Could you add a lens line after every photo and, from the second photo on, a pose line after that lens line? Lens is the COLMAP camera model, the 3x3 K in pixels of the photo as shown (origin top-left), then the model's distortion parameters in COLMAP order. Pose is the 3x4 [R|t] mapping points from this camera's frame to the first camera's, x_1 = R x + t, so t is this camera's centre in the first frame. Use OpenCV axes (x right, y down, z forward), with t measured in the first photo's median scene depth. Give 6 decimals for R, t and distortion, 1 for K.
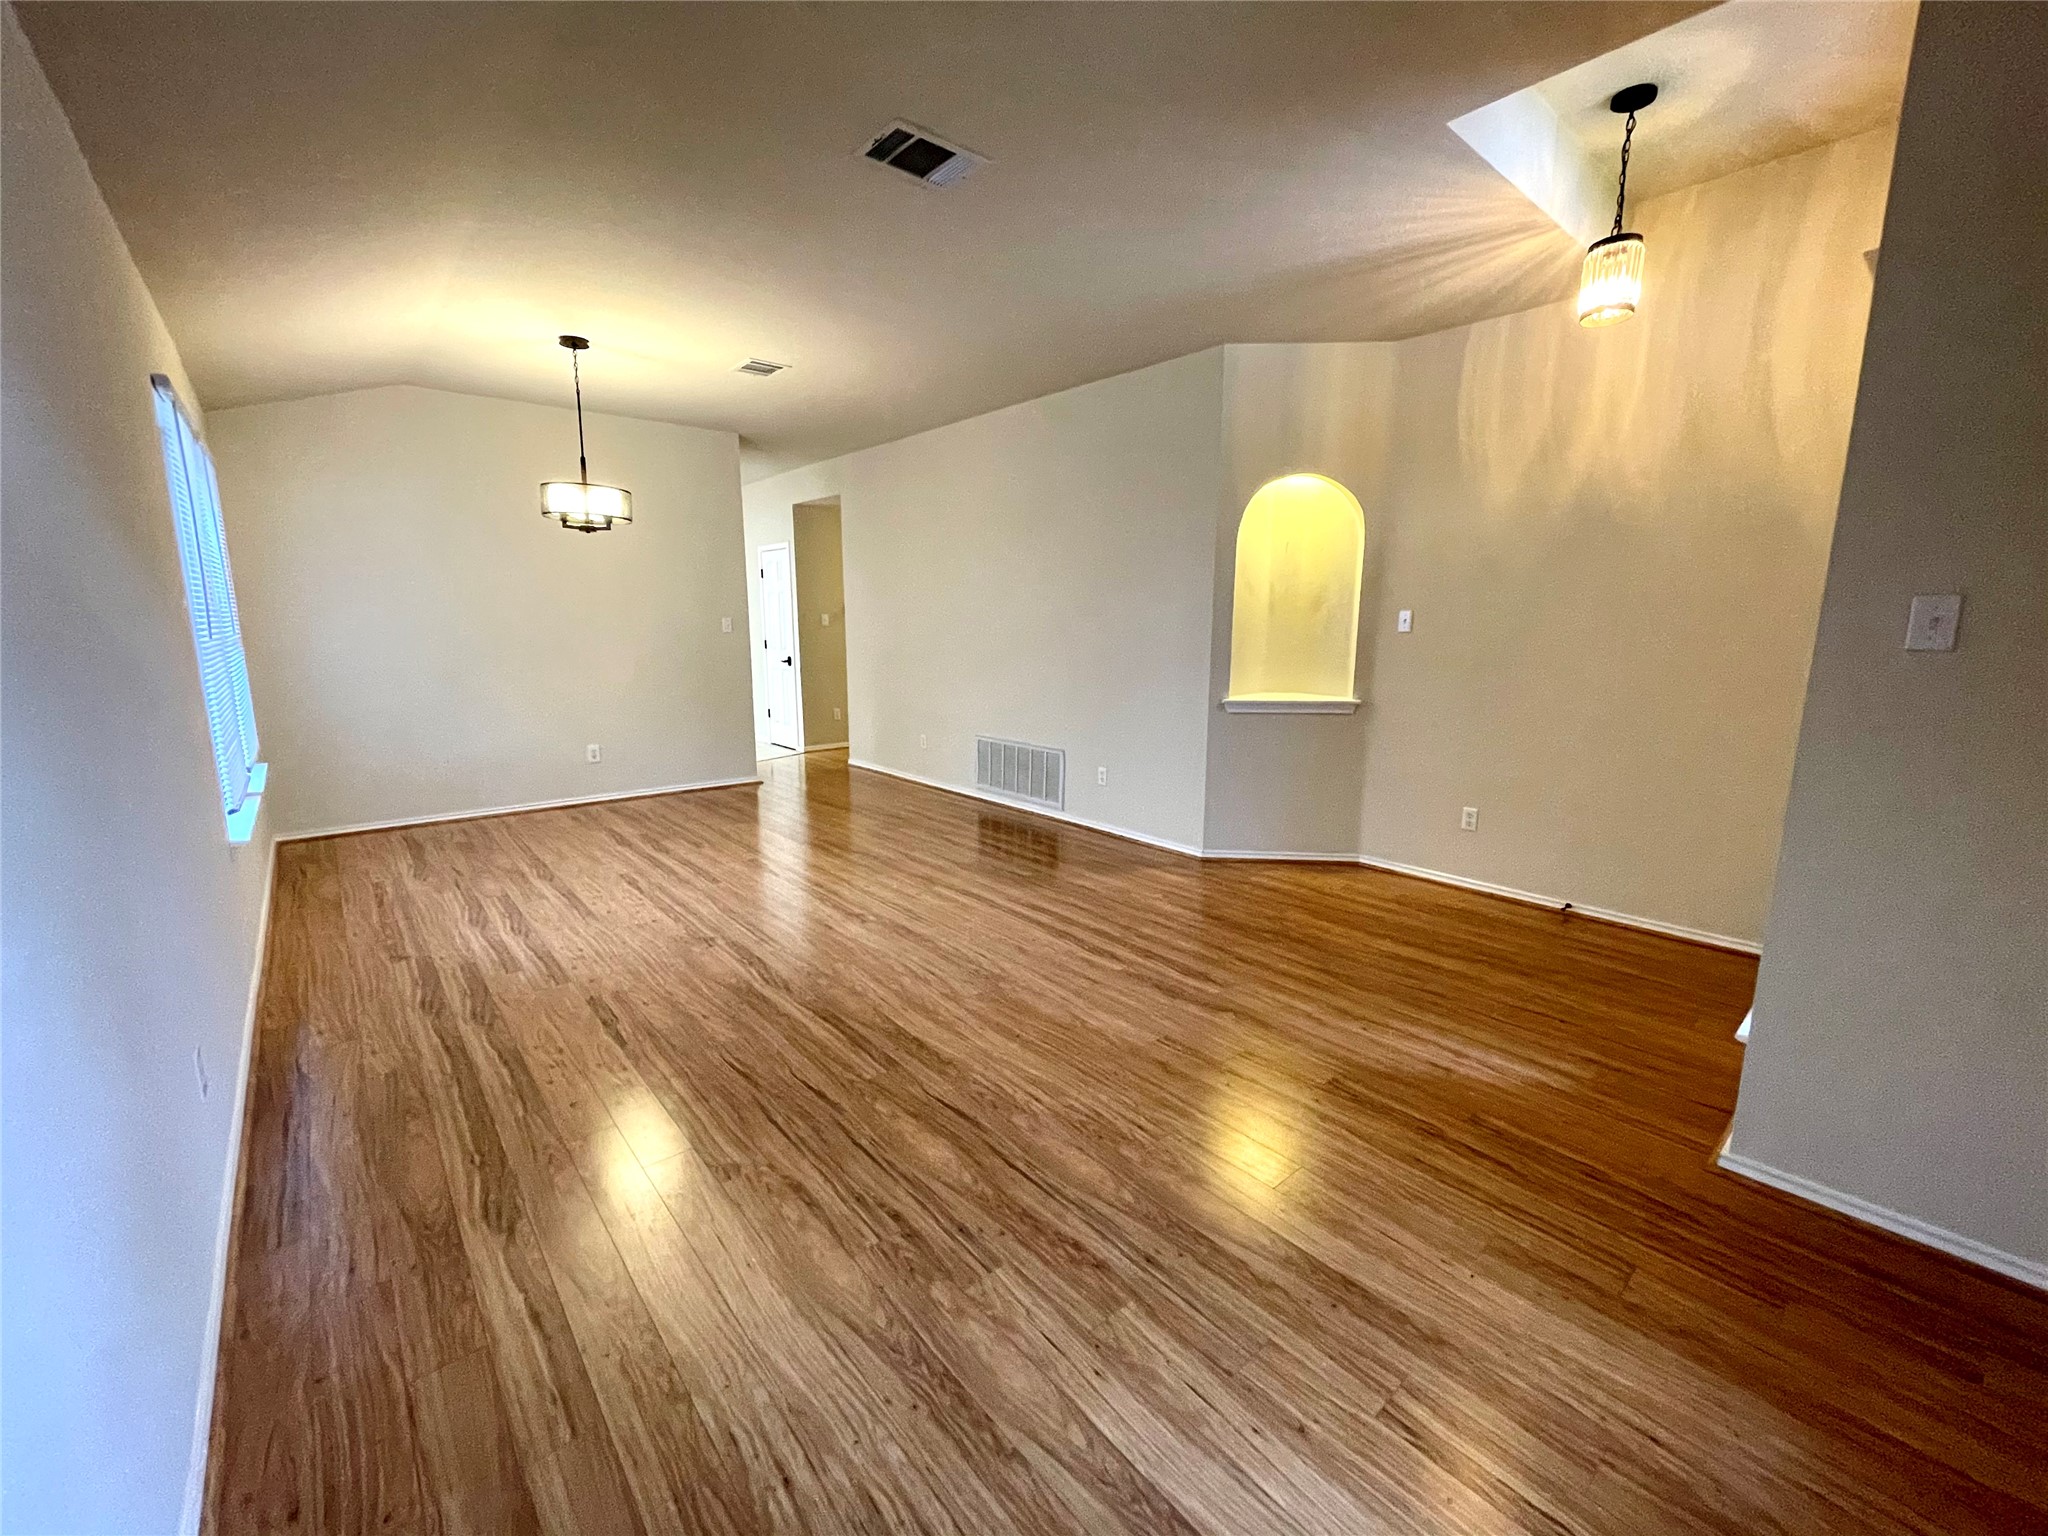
lens RADIAL K [[829.2, 0, 1021.4], [0, 829.2, 765.9], [0, 0, 1]] dist [0.001606, -0.000979]
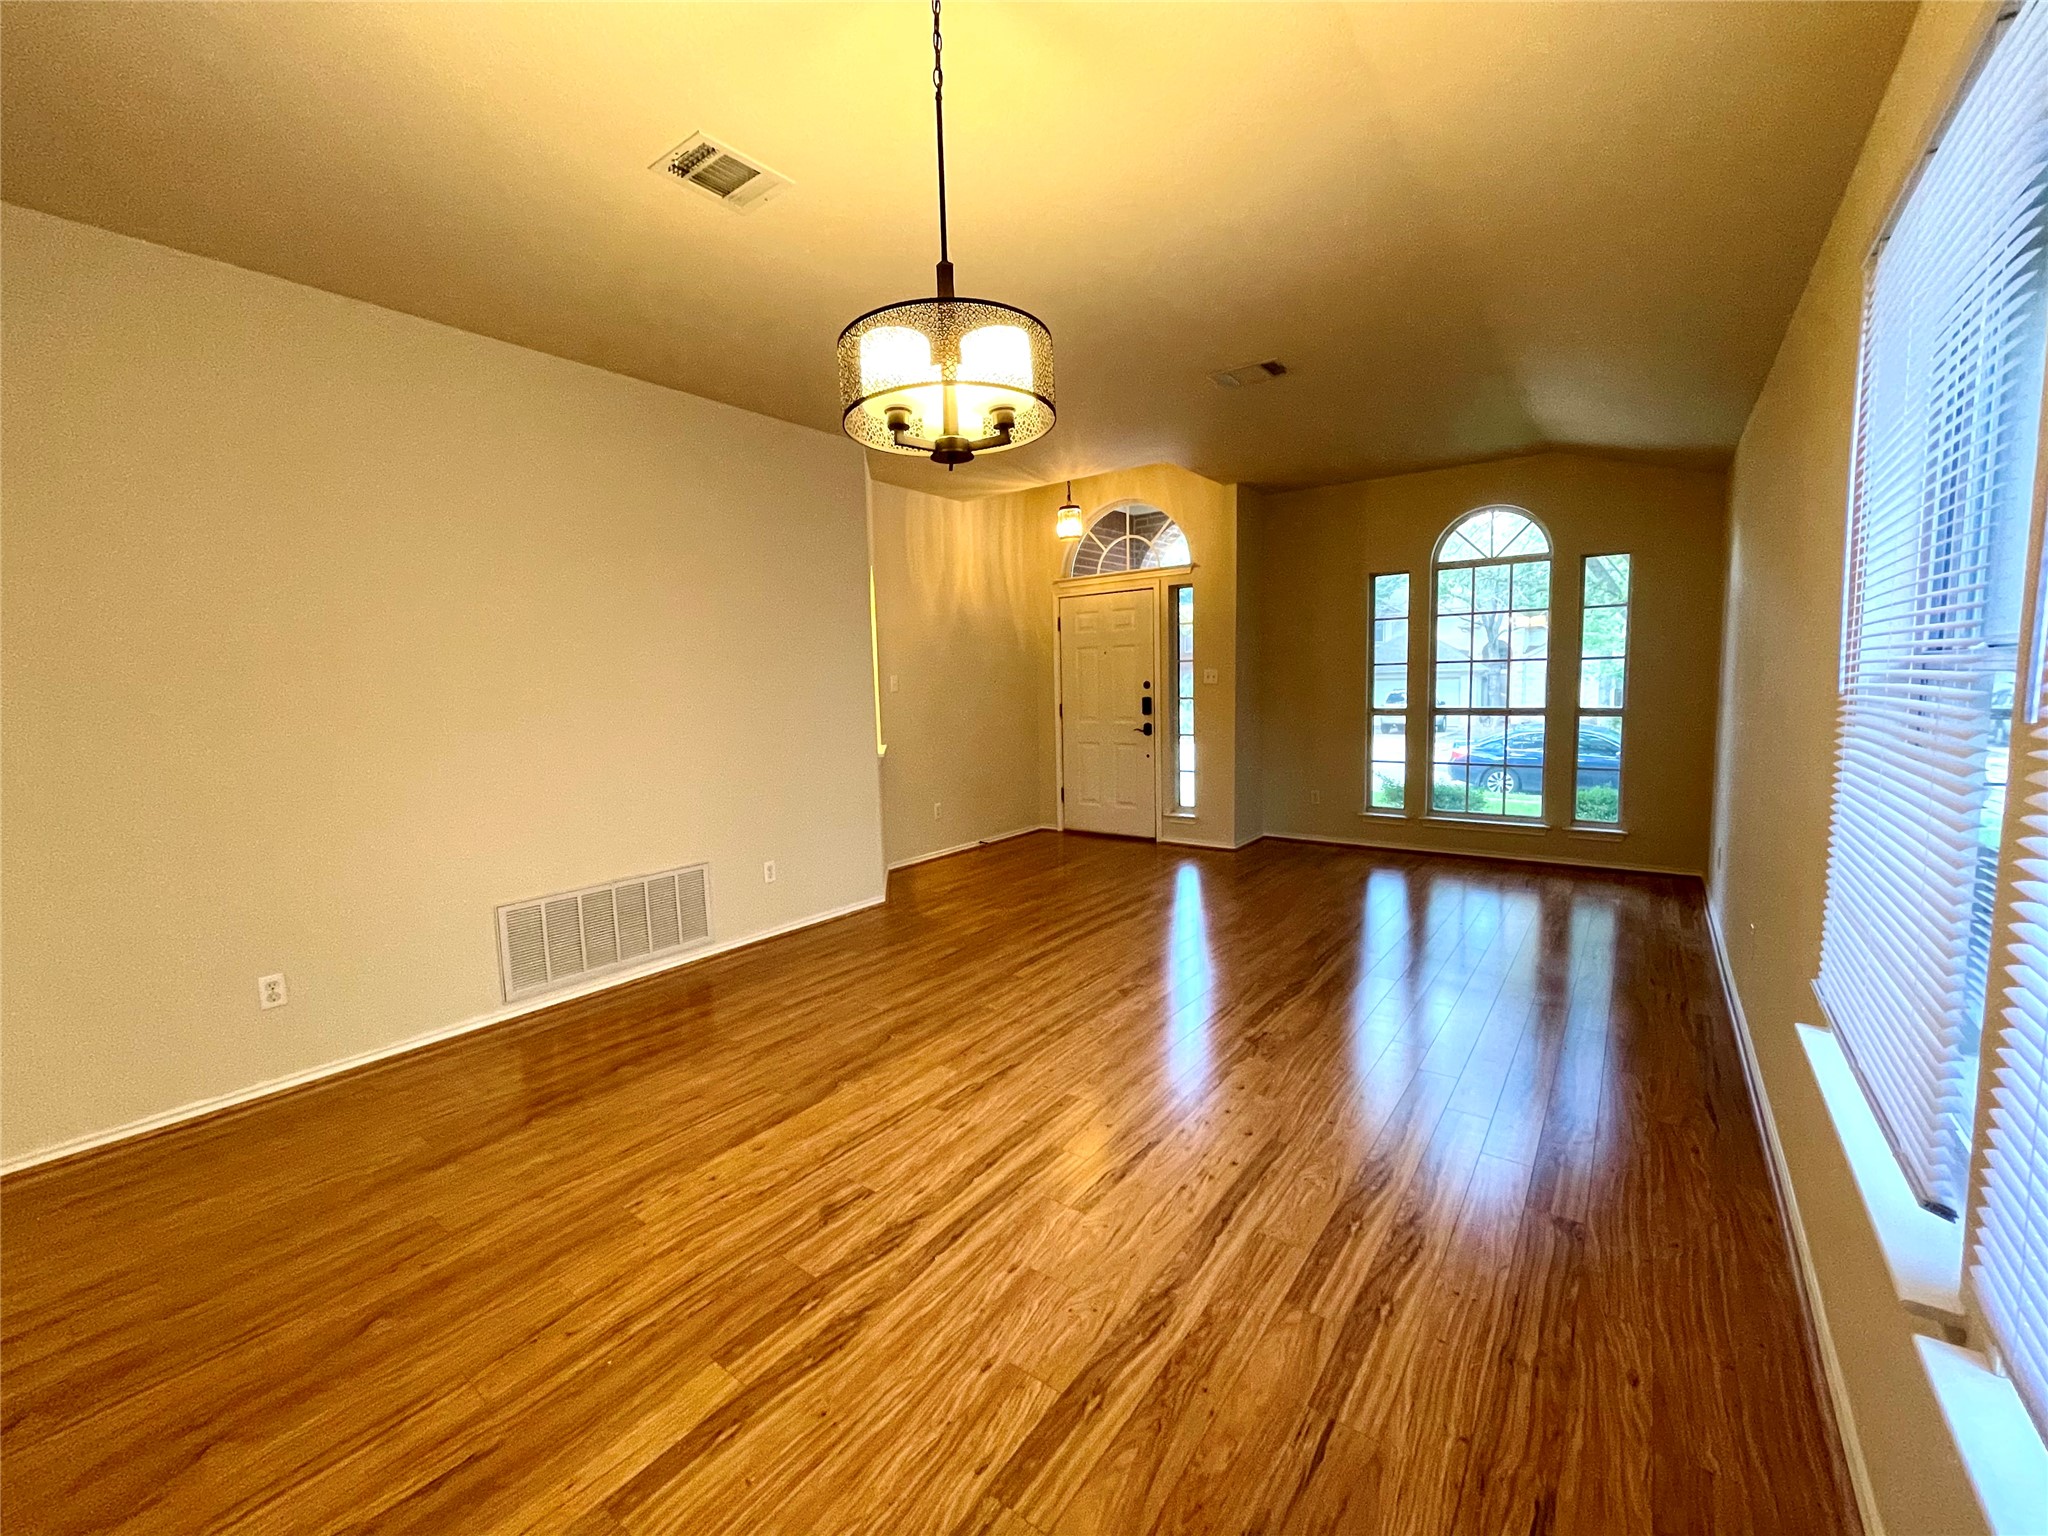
lens RADIAL K [[829.2, 0, 1025.0], [0, 829.2, 765.6], [0, 0, 1]] dist [0.001606, -0.000979]
pose [[-0.217367, -0.097404, 0.971218, -1.017489], [0.197841, 0.969959, 0.141557, -0.211954], [-0.955830, 0.222916, -0.191566, 1.189213]]
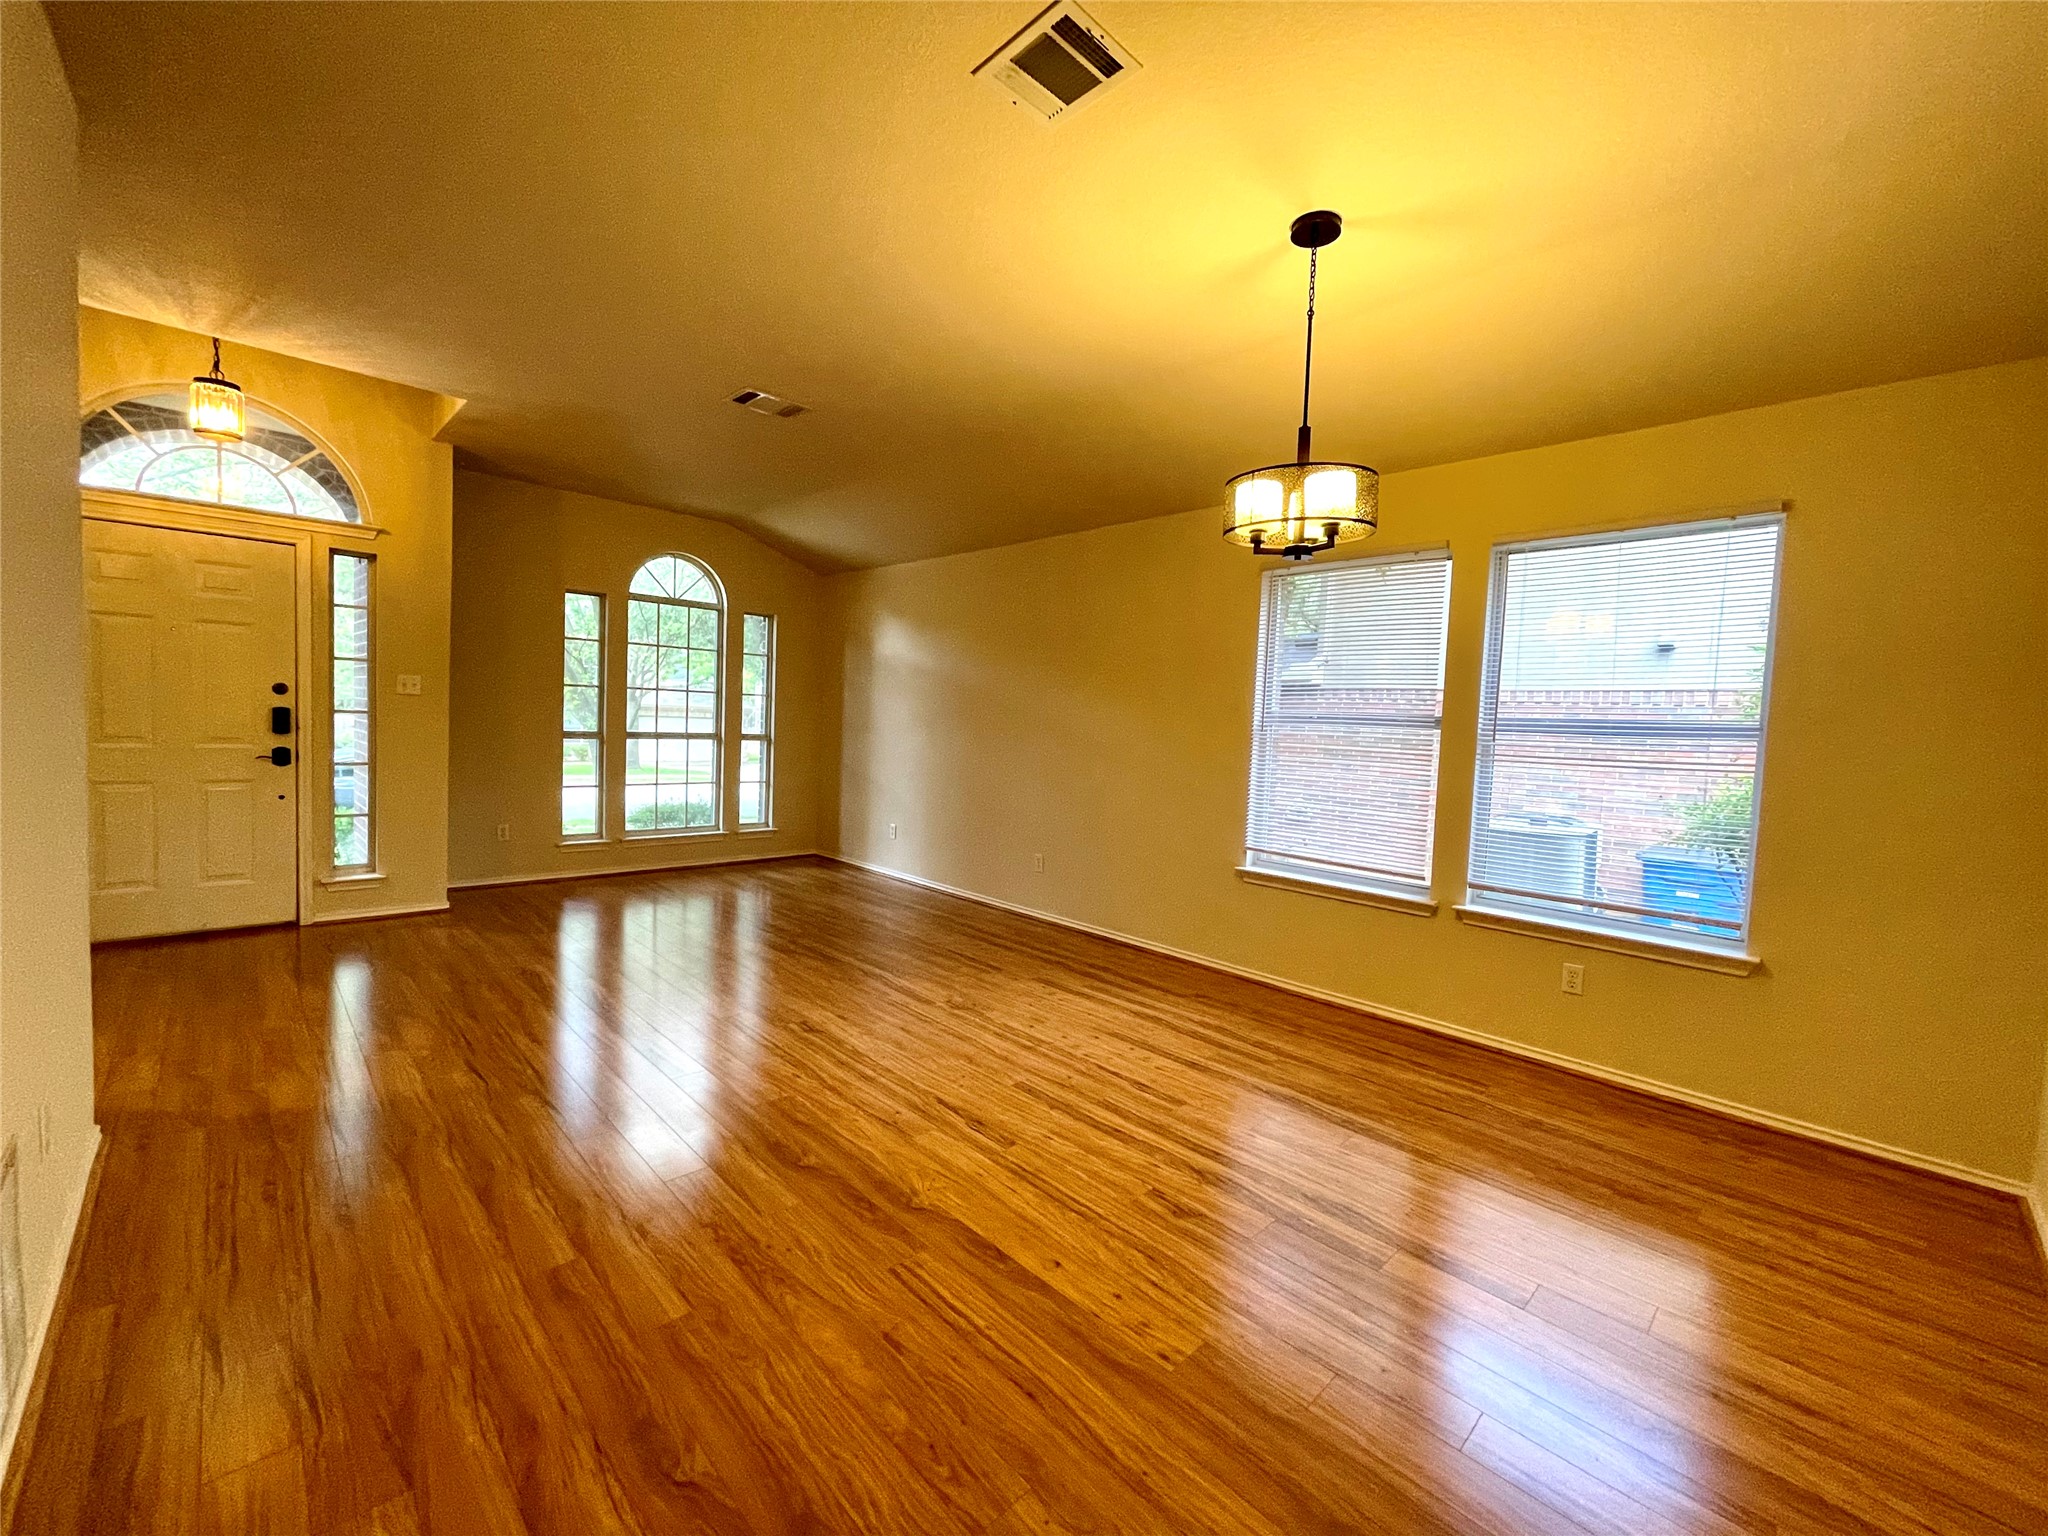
lens RADIAL K [[829.2, 0, 1019.2], [0, 829.2, 768.8], [0, 0, 1]] dist [0.001606, -0.000979]
pose [[-0.997548, -0.041497, -0.056352, -0.344704], [-0.053759, 0.969920, 0.237415, -0.295146], [0.044805, 0.239862, -0.969773, 1.732539]]
